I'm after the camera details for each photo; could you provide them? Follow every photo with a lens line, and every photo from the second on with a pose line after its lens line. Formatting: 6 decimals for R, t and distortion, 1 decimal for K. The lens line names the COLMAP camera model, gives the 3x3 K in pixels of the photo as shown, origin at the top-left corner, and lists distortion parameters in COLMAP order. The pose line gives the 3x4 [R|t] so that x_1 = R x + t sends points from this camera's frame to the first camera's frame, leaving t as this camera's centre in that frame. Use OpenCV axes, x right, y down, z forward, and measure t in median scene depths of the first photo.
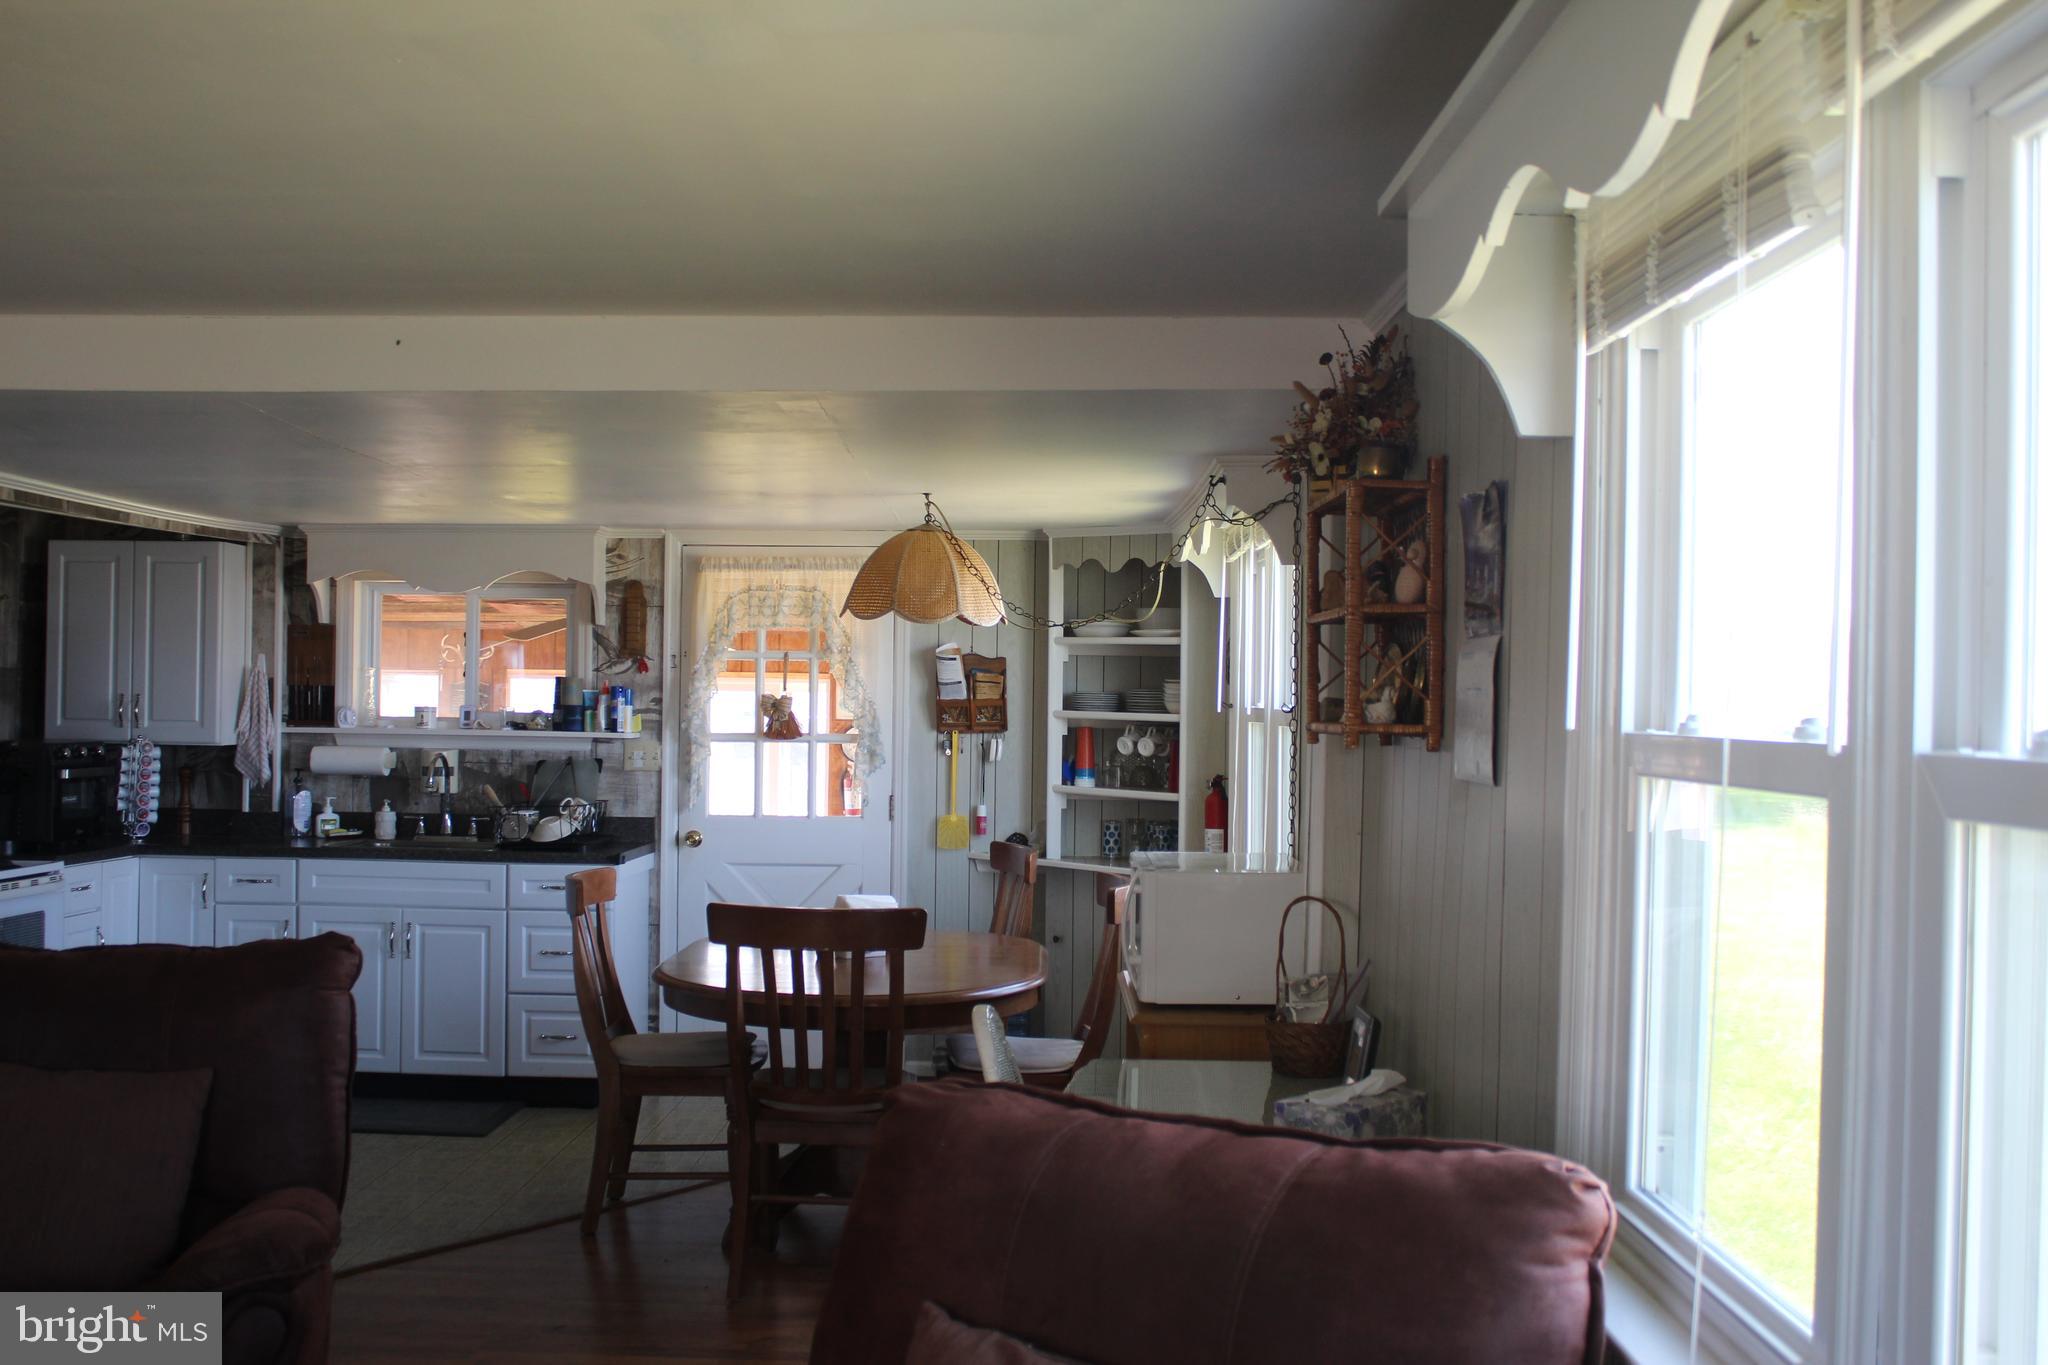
lens RADIAL K [[1977.7, 0, 1024.0], [0, 1977.7, 682.5], [0, 0, 1]] dist [-0.141606, 0.154174]
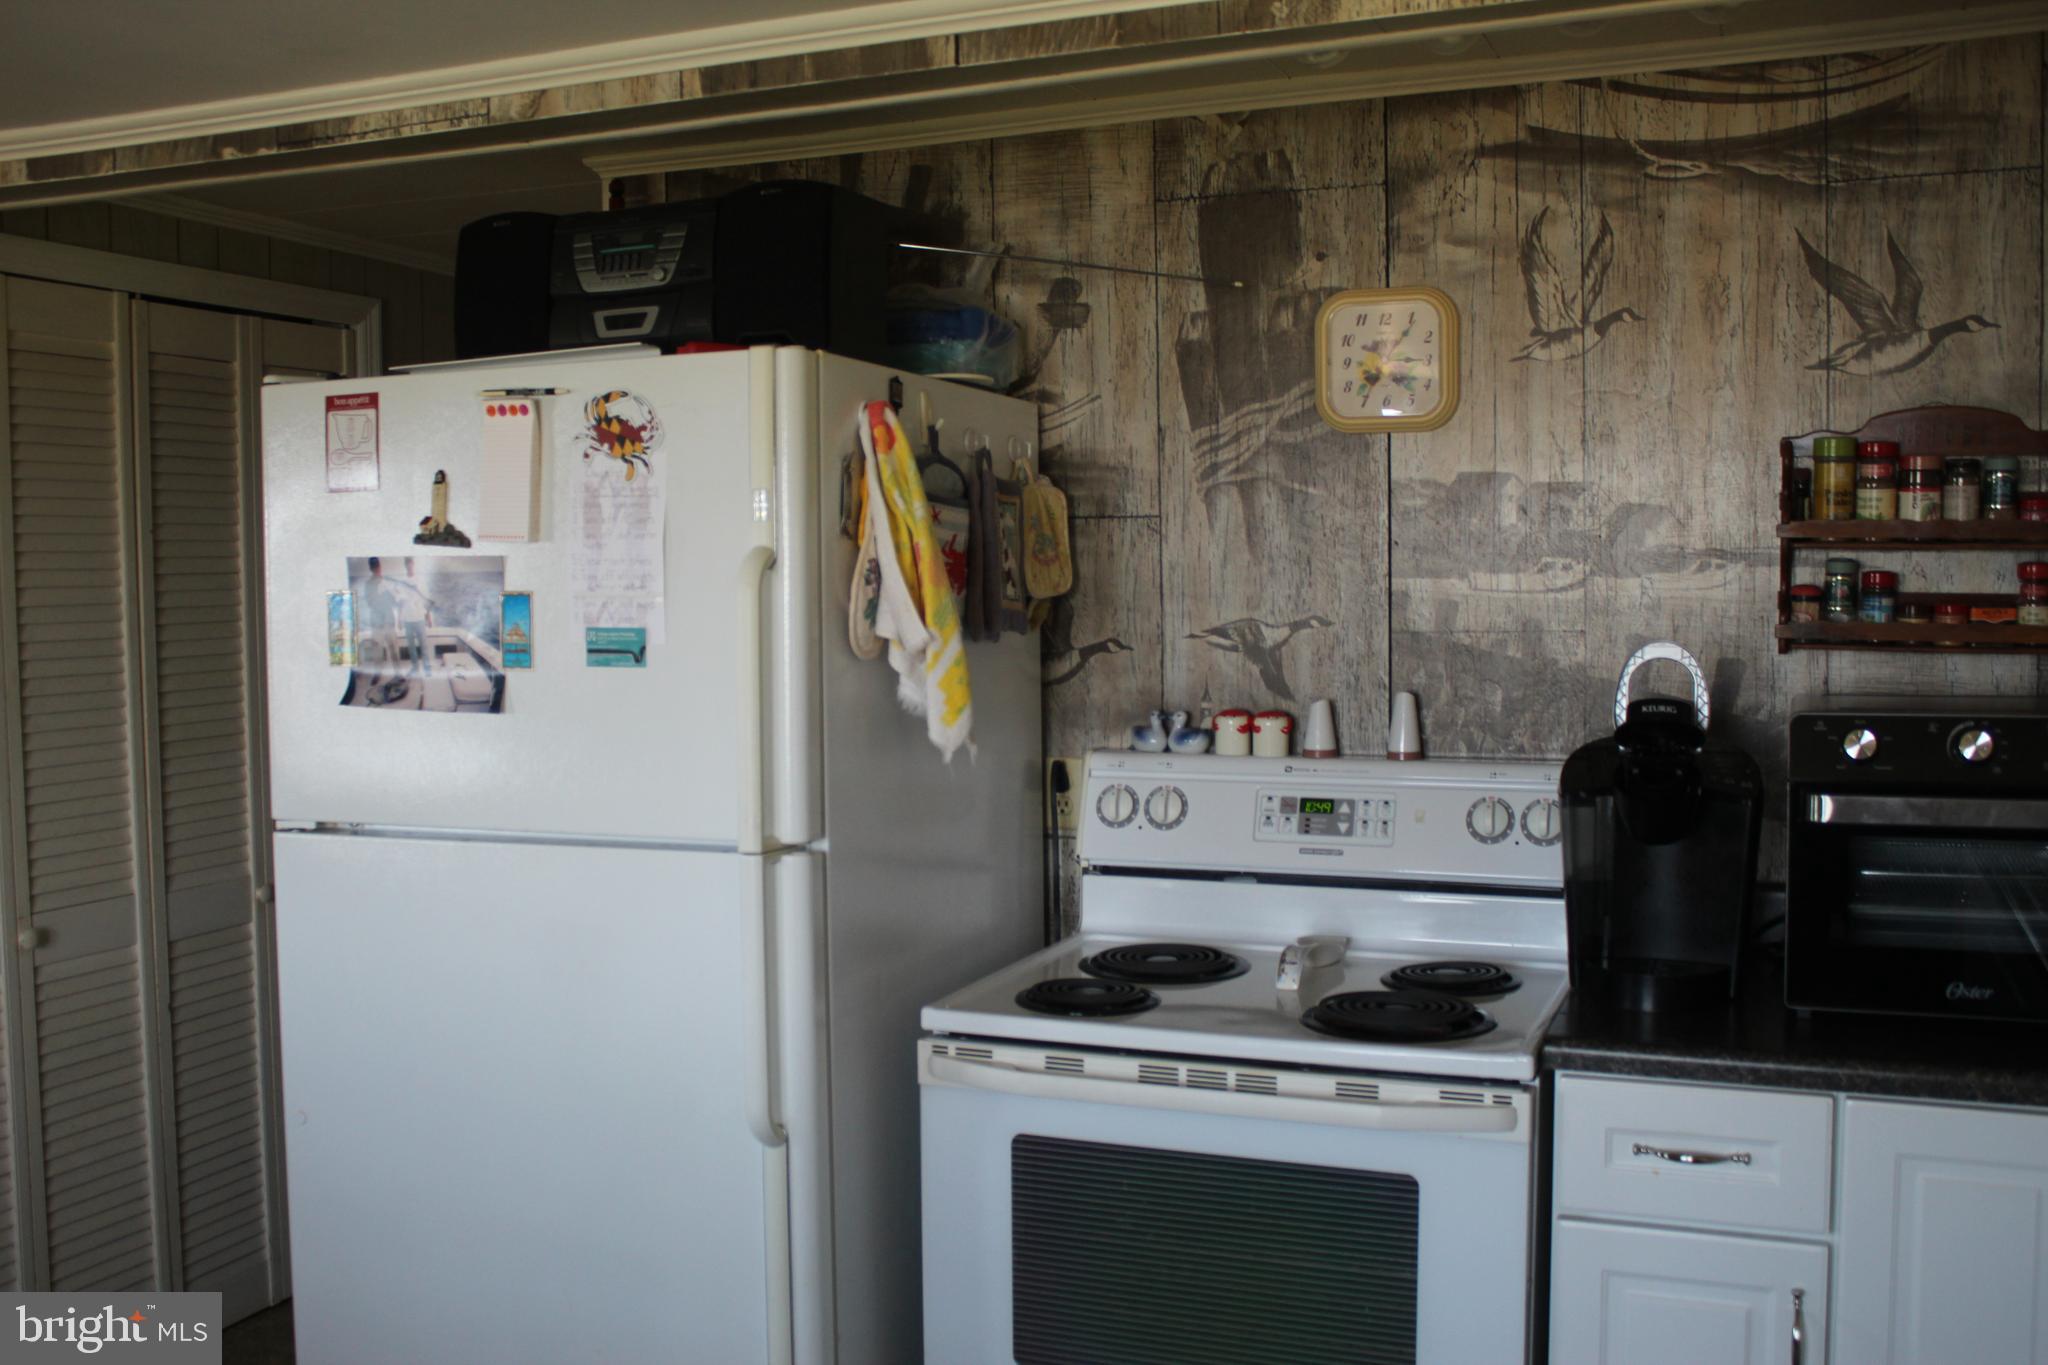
lens RADIAL K [[1977.7, 0, 1024.0], [0, 1977.7, 682.5], [0, 0, 1]] dist [-0.141606, 0.154174]
pose [[-0.372387, 0.042790, -0.927091, -0.125610], [0.018743, 0.999080, 0.038584, 0.009447], [0.927888, -0.003008, -0.372846, 0.898610]]
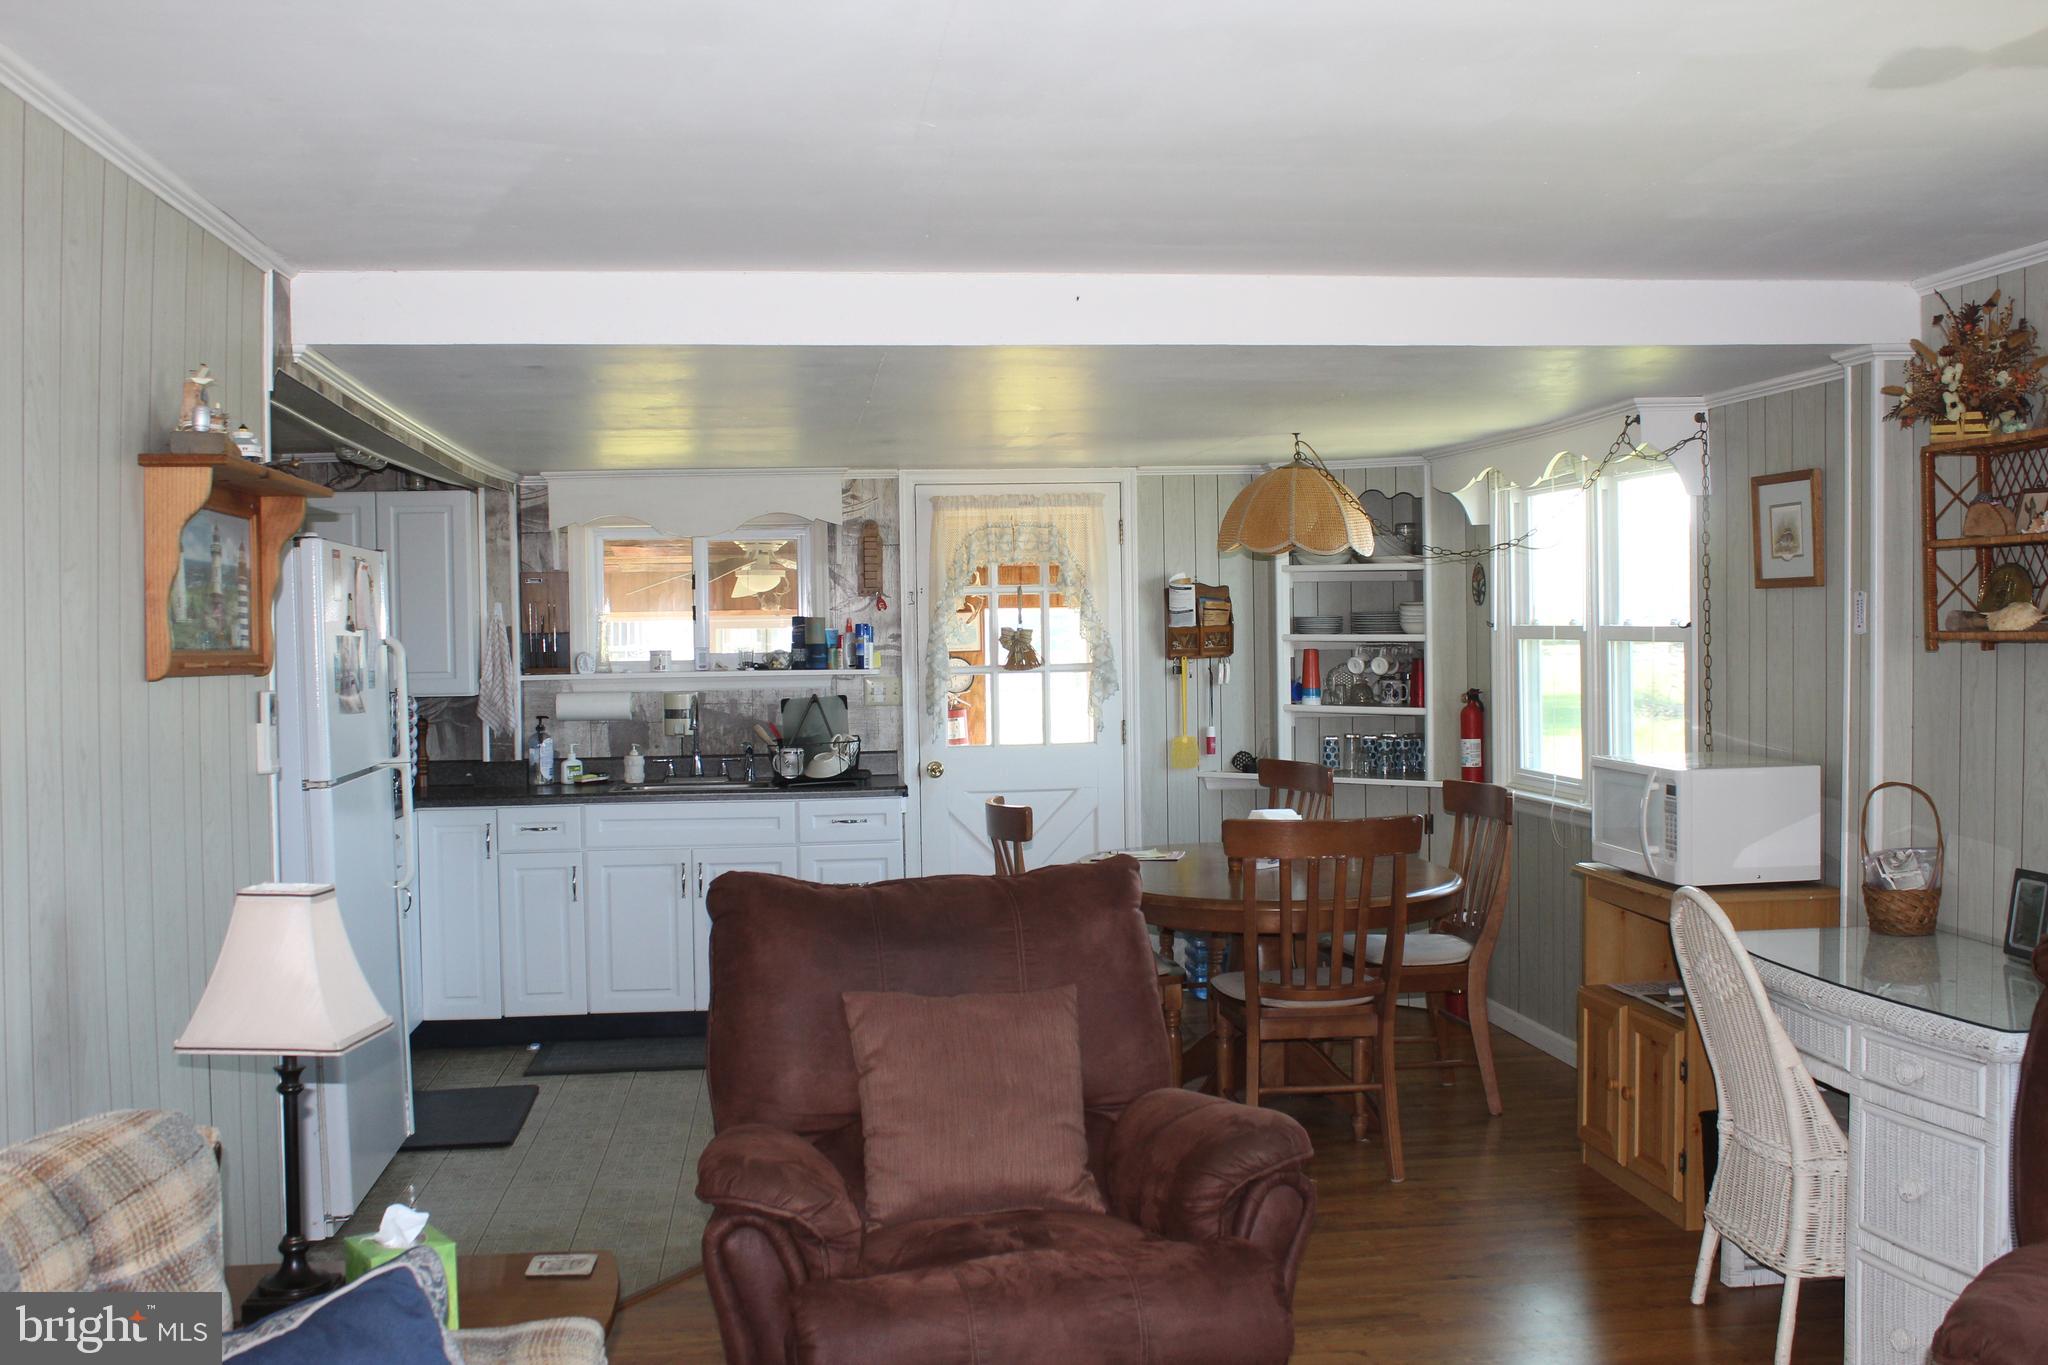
lens RADIAL K [[1977.7, 0, 1024.0], [0, 1977.7, 682.5], [0, 0, 1]] dist [-0.141606, 0.154174]
pose [[0.990602, -0.033293, 0.132659, -0.263694], [0.028513, 0.998880, 0.037772, -0.004124], [-0.133768, -0.033634, 0.990442, -0.031859]]
